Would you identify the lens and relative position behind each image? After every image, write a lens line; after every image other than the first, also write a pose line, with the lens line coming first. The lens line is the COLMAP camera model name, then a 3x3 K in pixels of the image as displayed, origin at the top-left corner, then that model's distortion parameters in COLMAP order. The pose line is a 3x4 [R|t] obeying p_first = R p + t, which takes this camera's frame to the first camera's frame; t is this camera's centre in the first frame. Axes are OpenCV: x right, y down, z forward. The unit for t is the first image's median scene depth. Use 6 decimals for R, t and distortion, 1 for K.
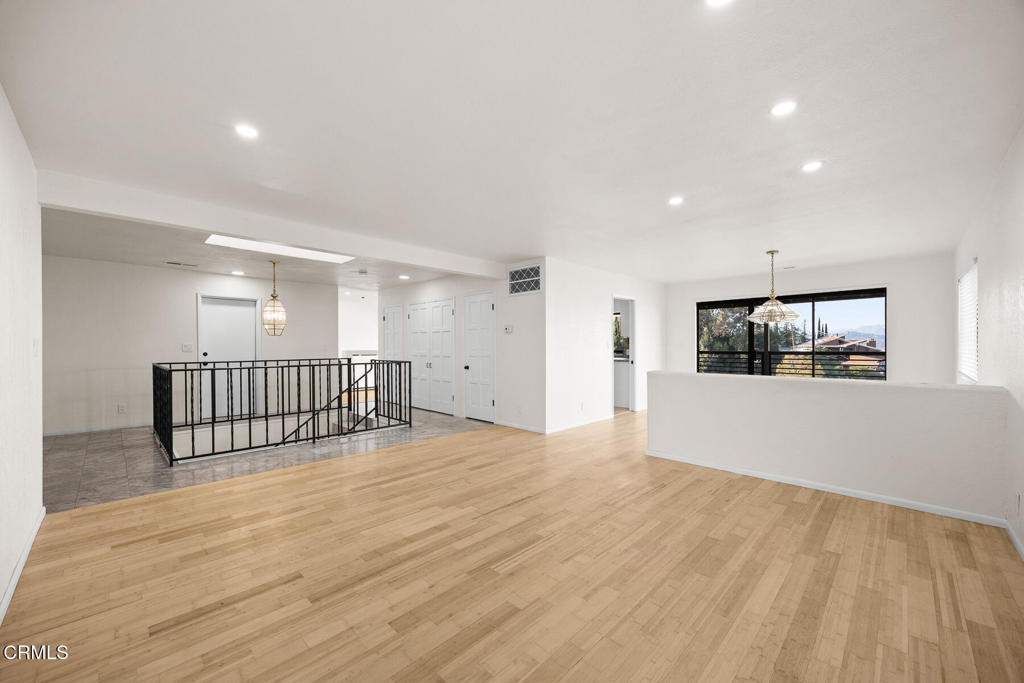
lens RADIAL K [[403.7, 0, 509.0], [0, 403.7, 351.7], [0, 0, 1]] dist [-0.002582, -0.000038]
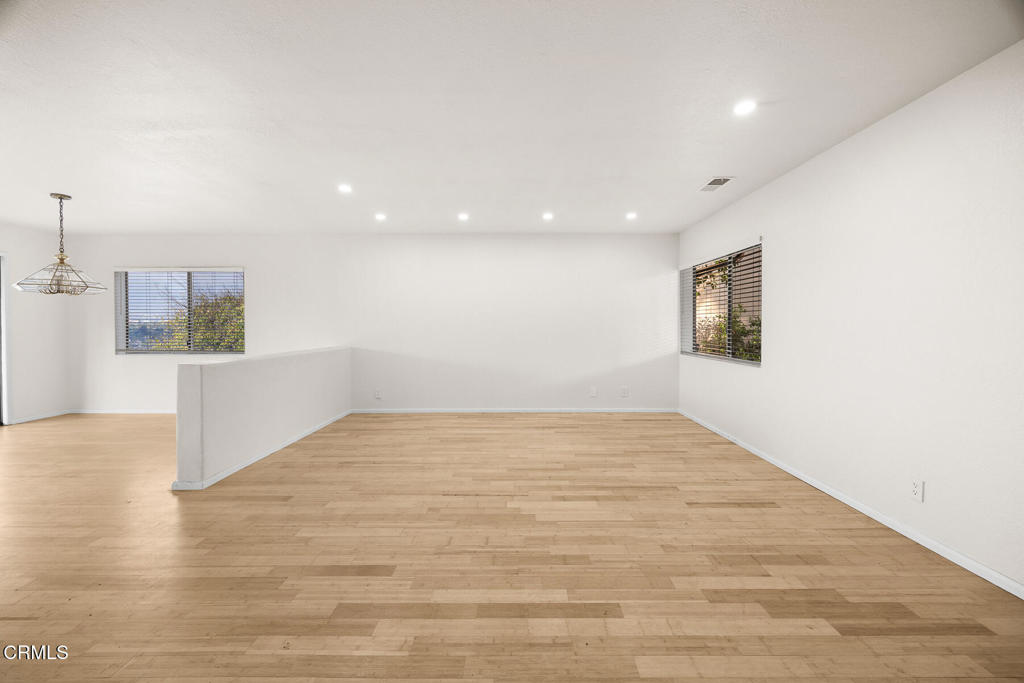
lens RADIAL K [[395.7, 0, 508.8], [0, 395.7, 322.5], [0, 0, 1]] dist [0.020833, -0.000051]
pose [[-0.695026, 0.005534, 0.718963, -0.732670], [0.011161, 0.999933, 0.003093, -0.026186], [-0.718898, 0.010174, -0.695041, 1.613487]]
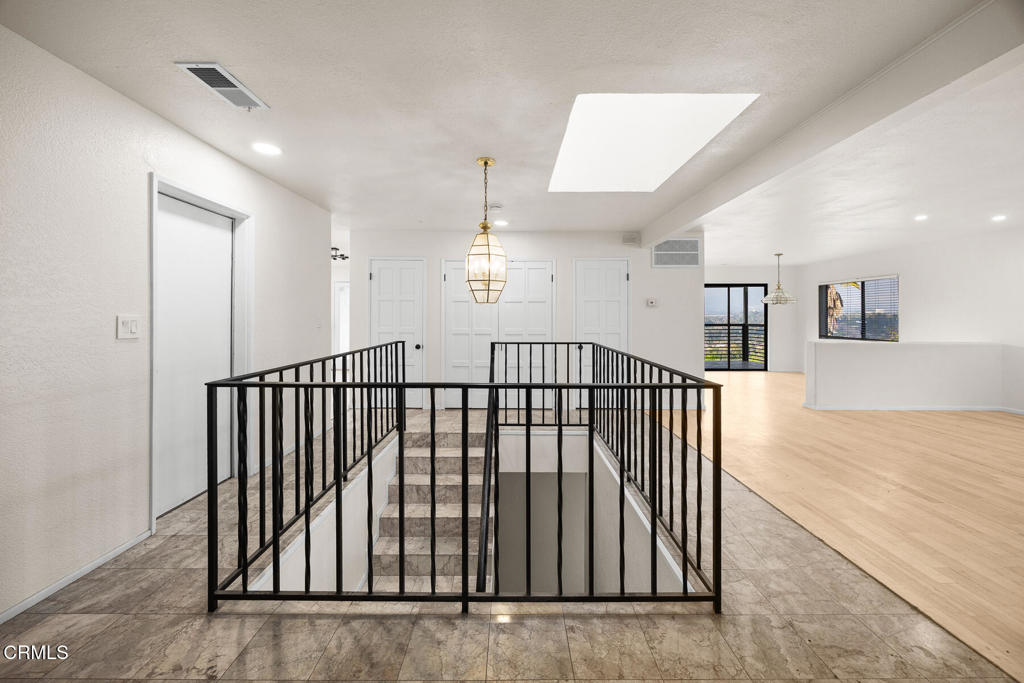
lens RADIAL K [[395.7, 0, 508.8], [0, 395.7, 322.5], [0, 0, 1]] dist [0.020833, -0.000051]
pose [[0.711229, -0.005093, 0.702942, -1.751296], [0.004829, 0.999986, 0.002360, -0.026109], [-0.702944, 0.001717, 0.711243, 1.156807]]
